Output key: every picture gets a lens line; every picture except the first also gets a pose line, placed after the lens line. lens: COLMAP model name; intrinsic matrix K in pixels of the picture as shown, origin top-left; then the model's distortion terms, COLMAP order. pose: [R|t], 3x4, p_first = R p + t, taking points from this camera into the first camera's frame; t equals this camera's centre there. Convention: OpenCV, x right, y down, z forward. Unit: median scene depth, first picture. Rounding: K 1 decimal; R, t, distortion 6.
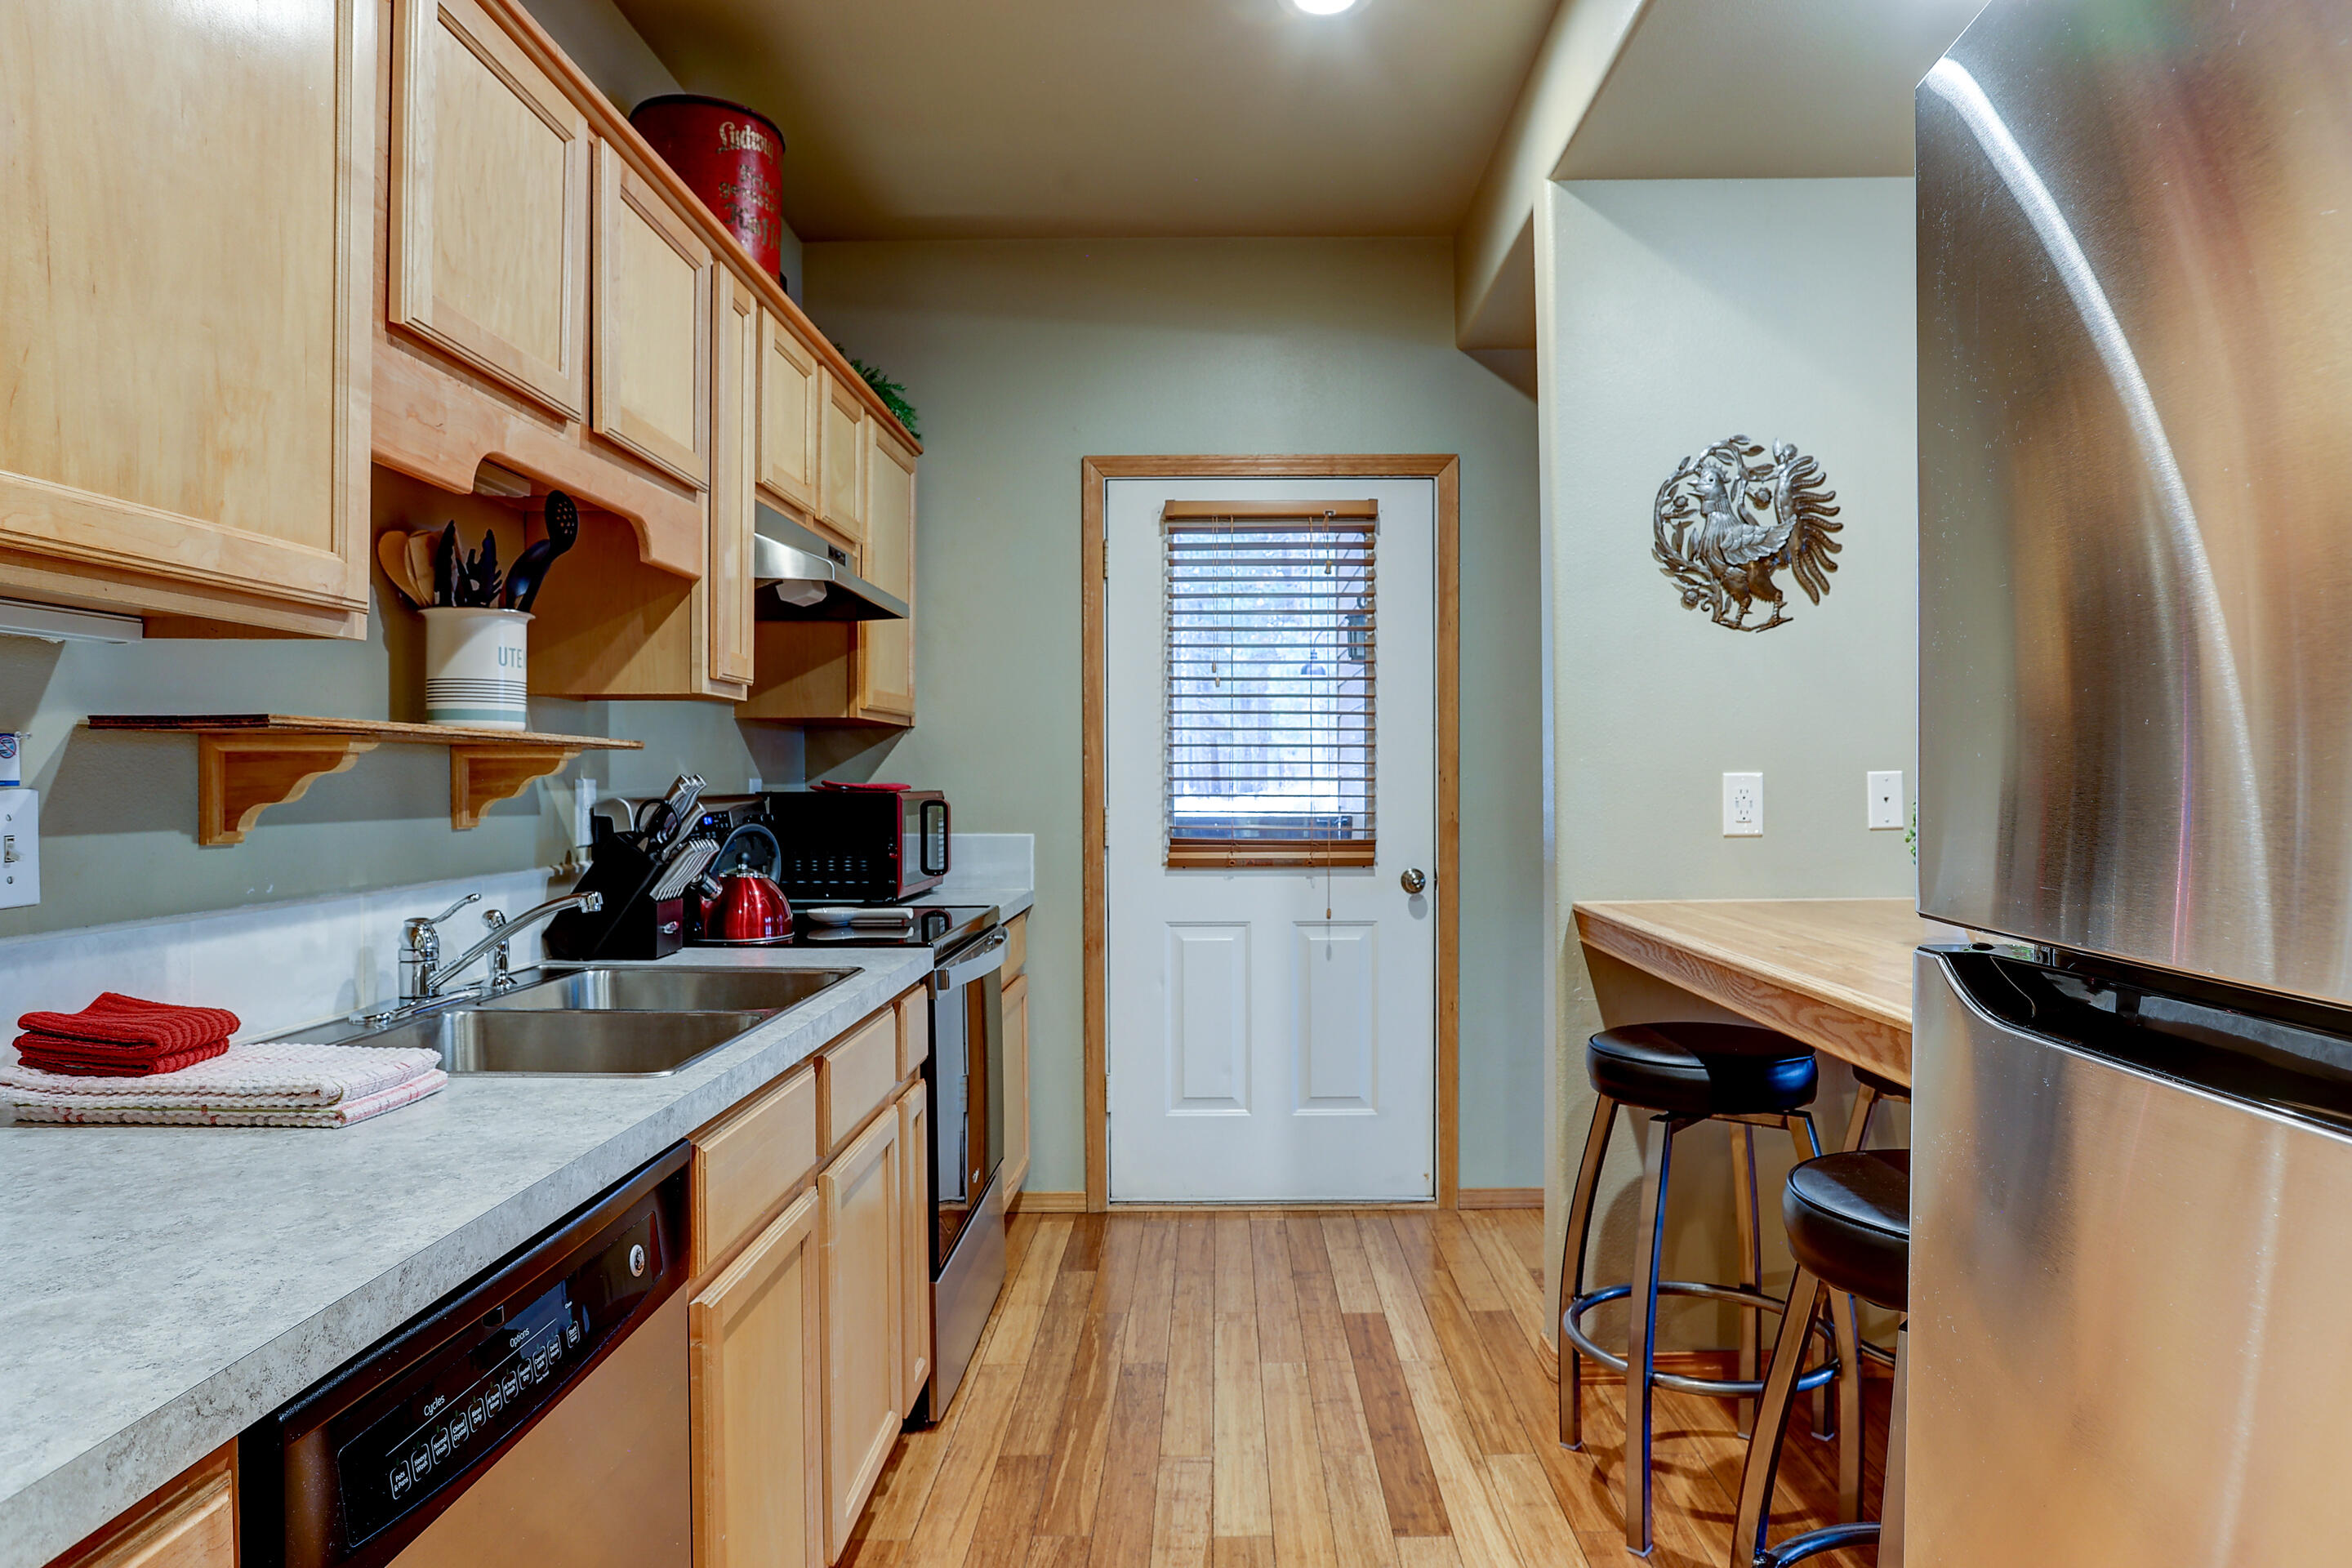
lens RADIAL K [[1343.0, 0, 1176.0], [0, 1343.0, 784.0], [0, 0, 1]] dist [-0.003366, 0.043935]
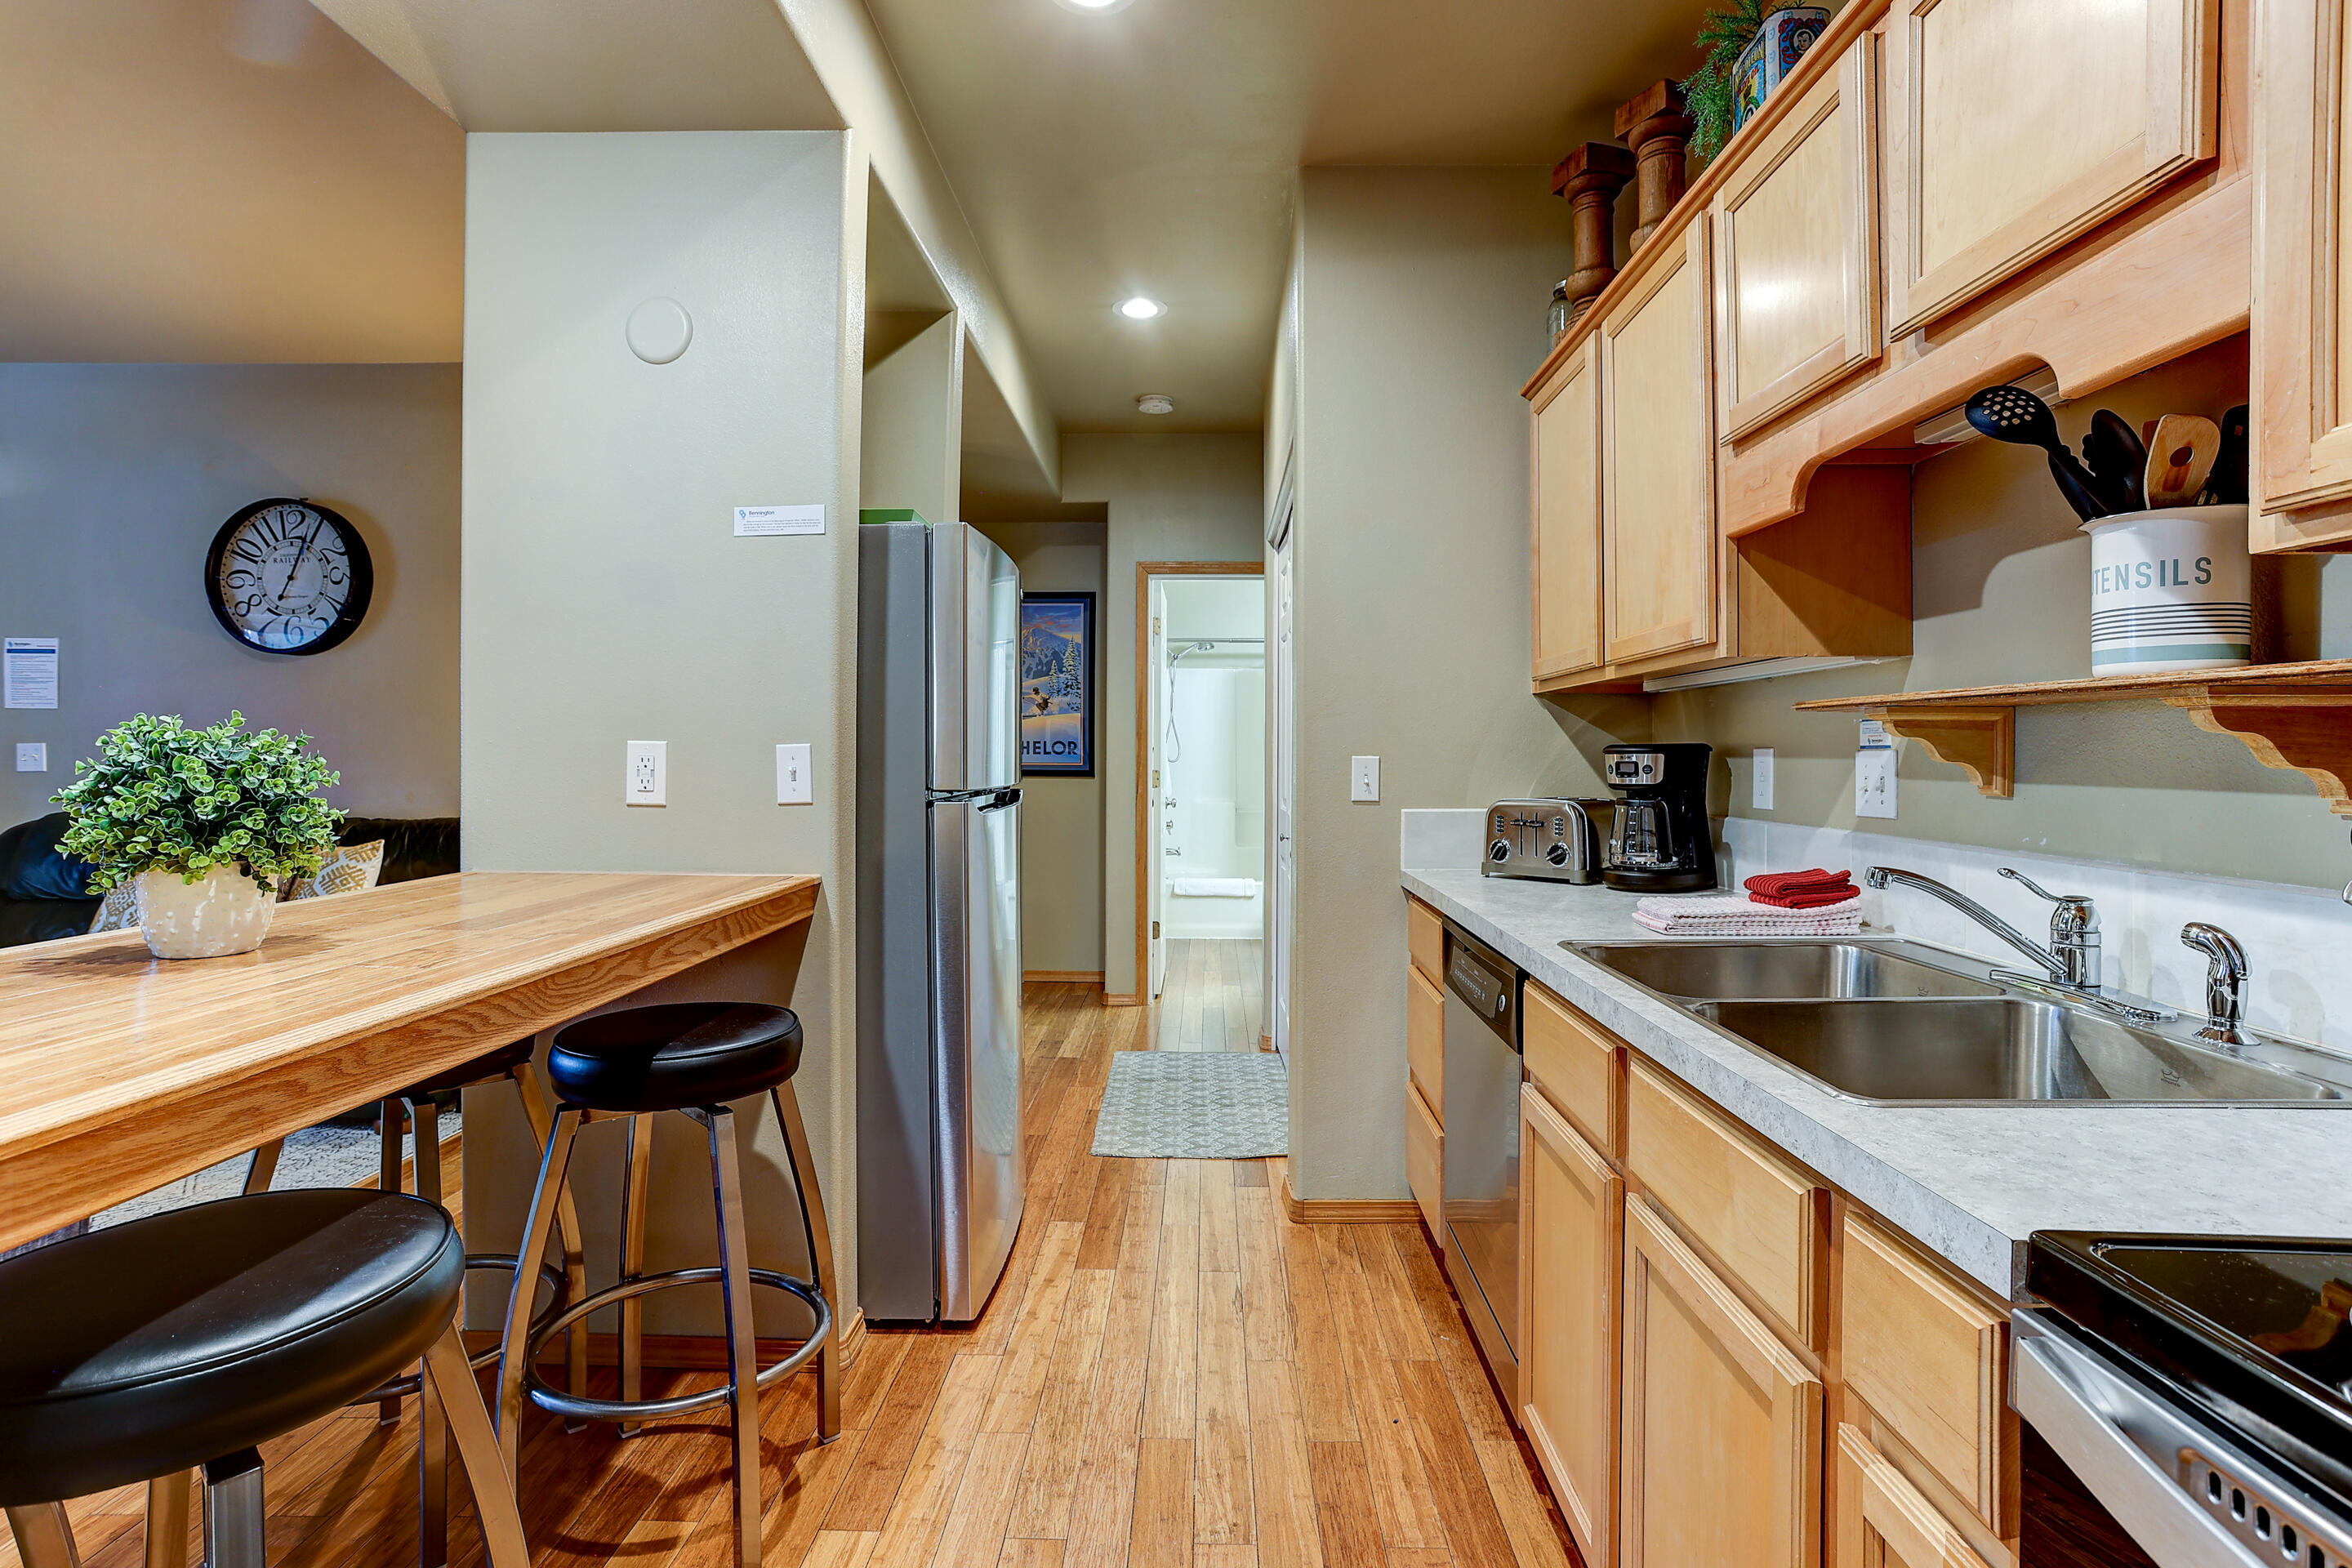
lens RADIAL K [[1124.1, 0, 1176.0], [0, 1124.1, 784.0], [0, 0, 1]] dist [-0.000078, -0.000059]
pose [[-0.999992, -0.003947, 0.000233, 0.032642], [-0.003937, 0.999447, 0.033024, 0.002390], [-0.000363, 0.033023, -0.999455, 1.667396]]
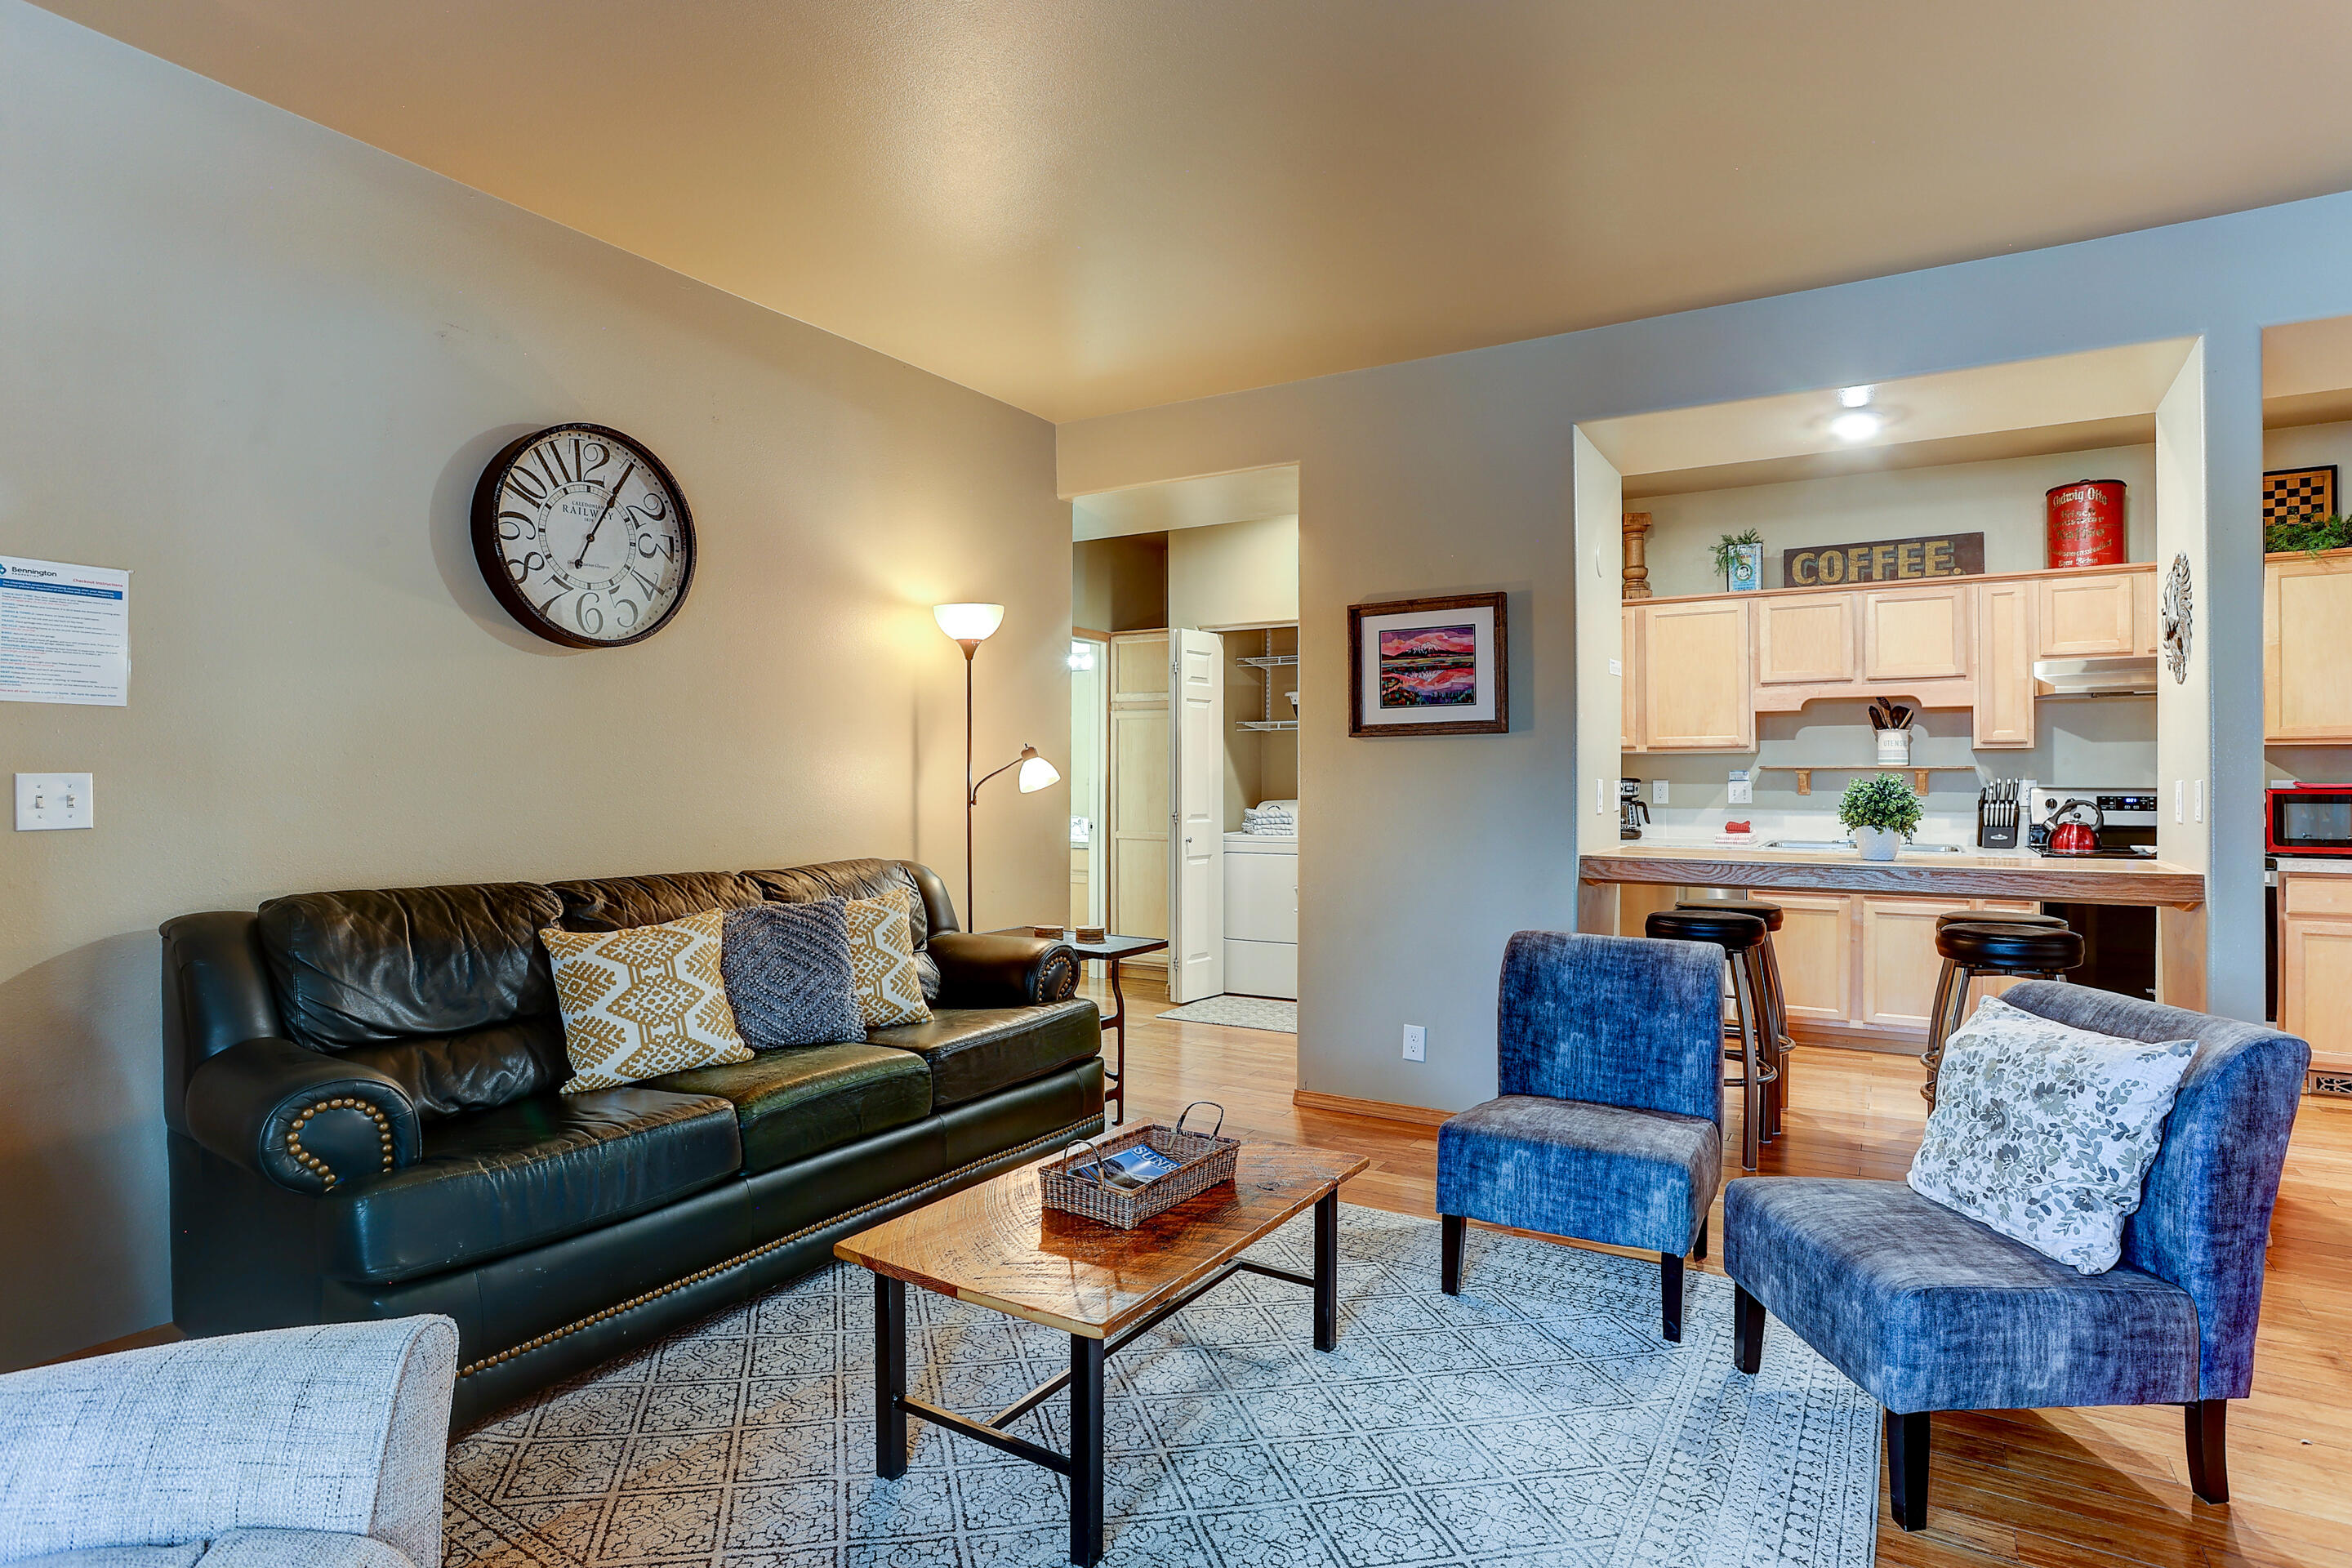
lens RADIAL K [[1188.9, 0, 1176.0], [0, 1188.9, 784.0], [0, 0, 1]] dist [-0.025527, 0.000877]
pose [[-0.489004, 0.003475, -0.872275, 2.935353], [-0.007567, 0.999938, 0.008225, -0.005144], [0.872249, 0.010623, -0.488947, 0.905175]]
